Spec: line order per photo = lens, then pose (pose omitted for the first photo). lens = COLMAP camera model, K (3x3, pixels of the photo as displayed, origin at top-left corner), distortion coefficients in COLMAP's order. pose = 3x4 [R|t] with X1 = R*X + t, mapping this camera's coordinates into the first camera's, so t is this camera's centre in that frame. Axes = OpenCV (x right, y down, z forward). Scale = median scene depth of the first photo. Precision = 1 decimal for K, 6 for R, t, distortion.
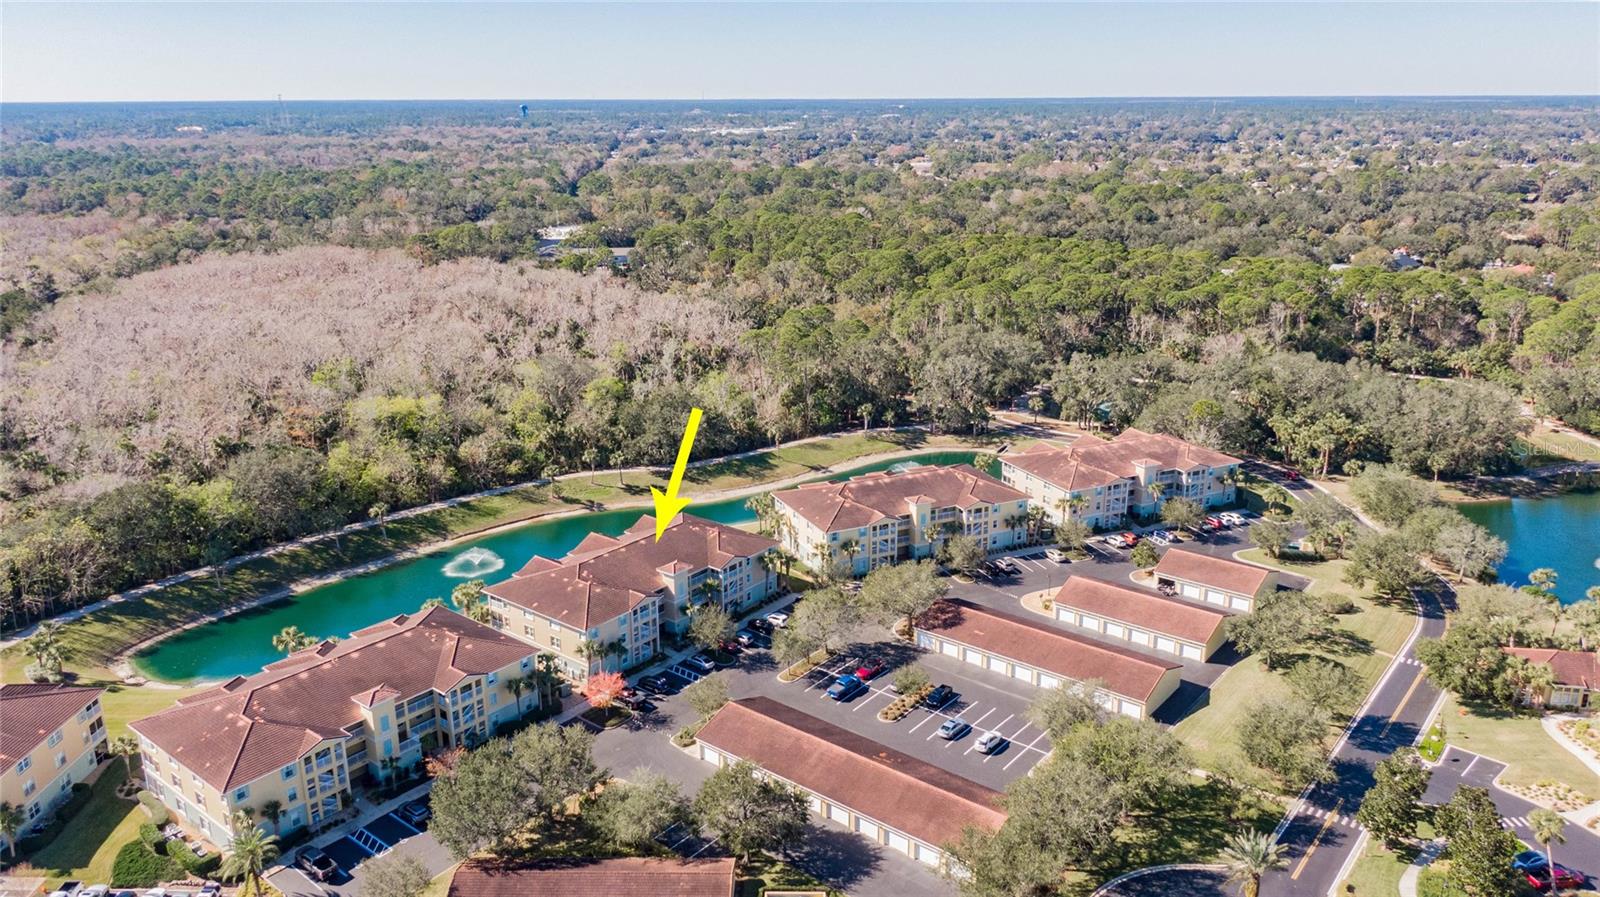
lens RADIAL K [[1159.3, 0, 800.0], [0, 1159.3, 448.5], [0, 0, 1]] dist [0.027426, -0.046891]
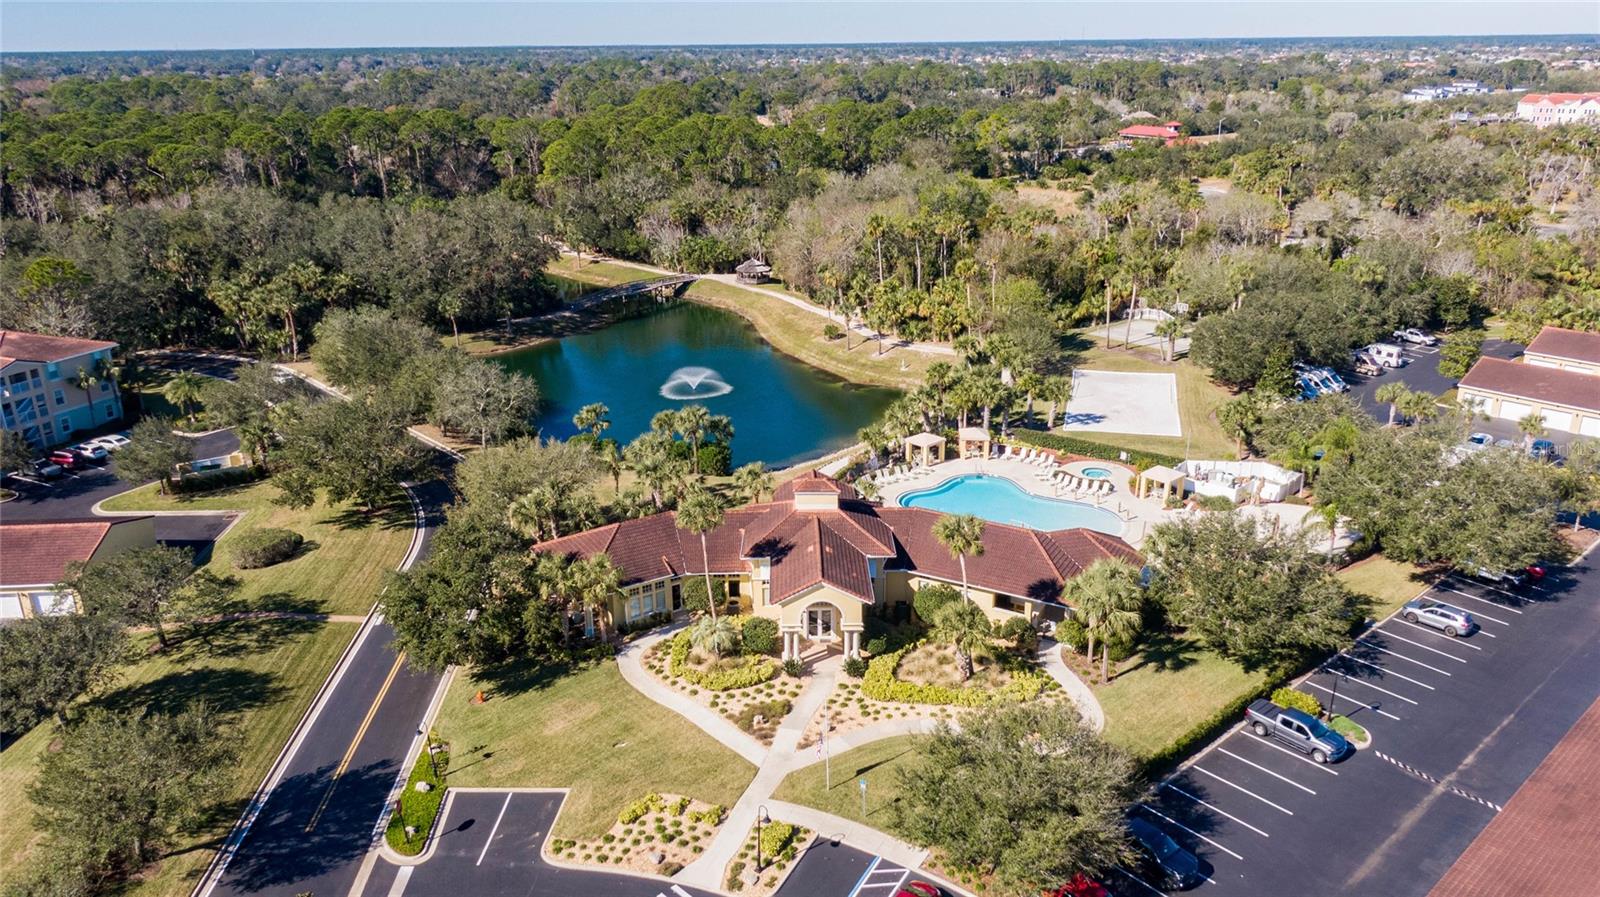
lens RADIAL K [[1143.1, 0, 800.0], [0, 1143.1, 448.5], [0, 0, 1]] dist [0.049049, -0.066268]
pose [[0.735764, -0.228551, 0.637508, 0.275493], [0.202837, 0.972490, 0.114544, 0.068851], [-0.646149, 0.045033, 0.761881, 0.385729]]
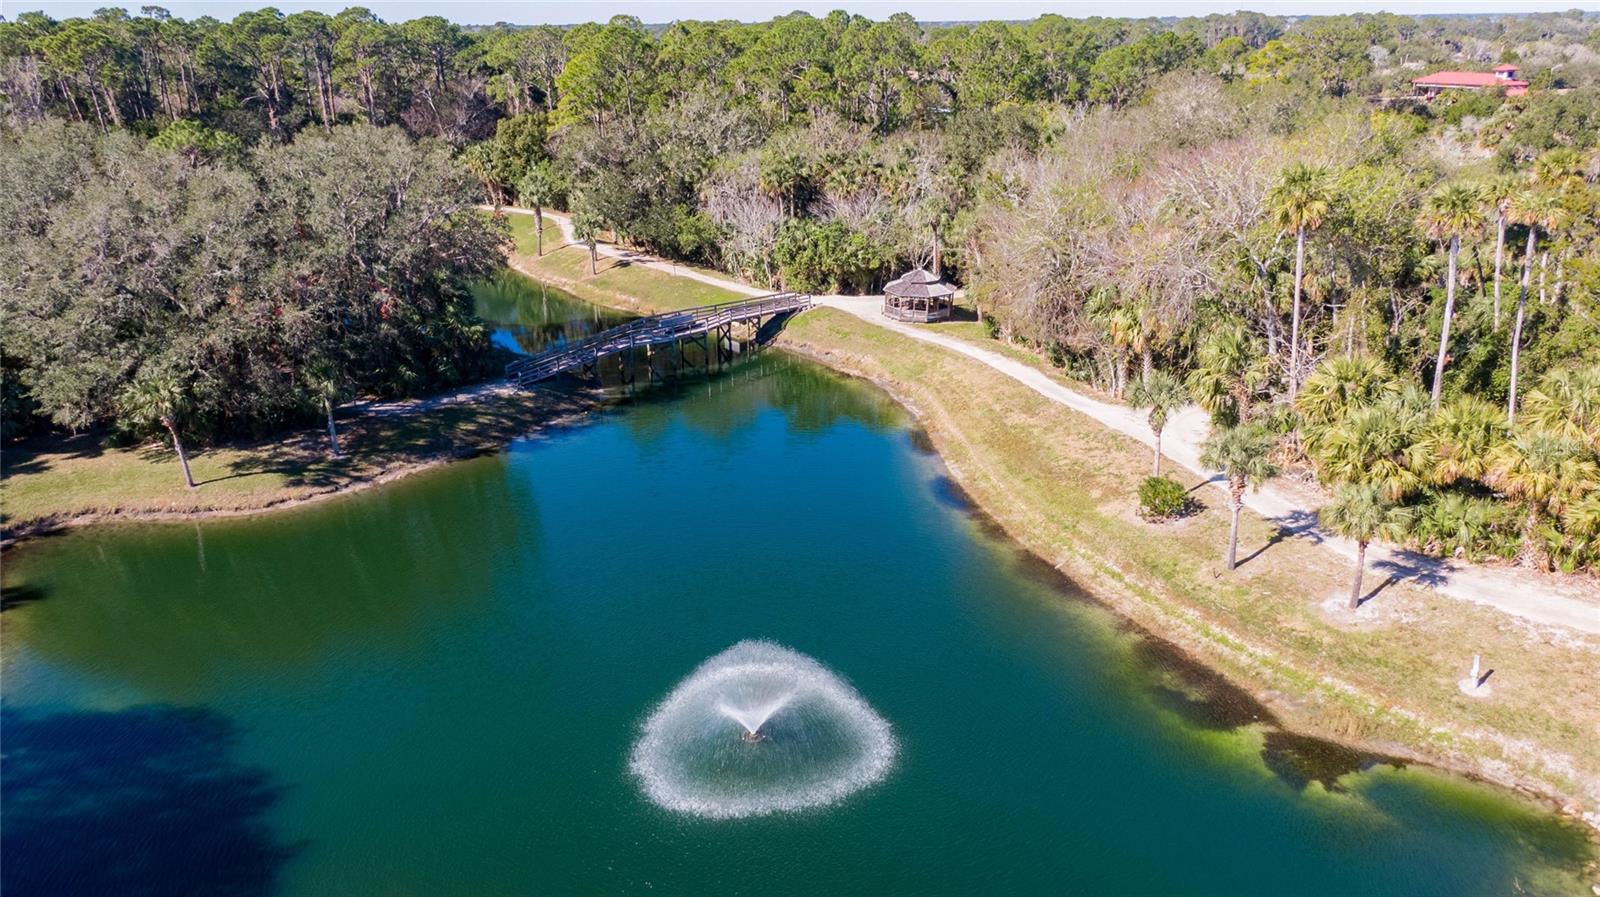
lens RADIAL K [[1142.2, 0, 803.6], [0, 1142.2, 444.2], [0, 0, 1]] dist [0.068044, -0.113534]
pose [[0.805397, -0.208916, 0.554698, 0.599134], [0.180517, 0.977824, 0.106176, 0.026148], [-0.564579, 0.014619, 0.825250, 0.798898]]
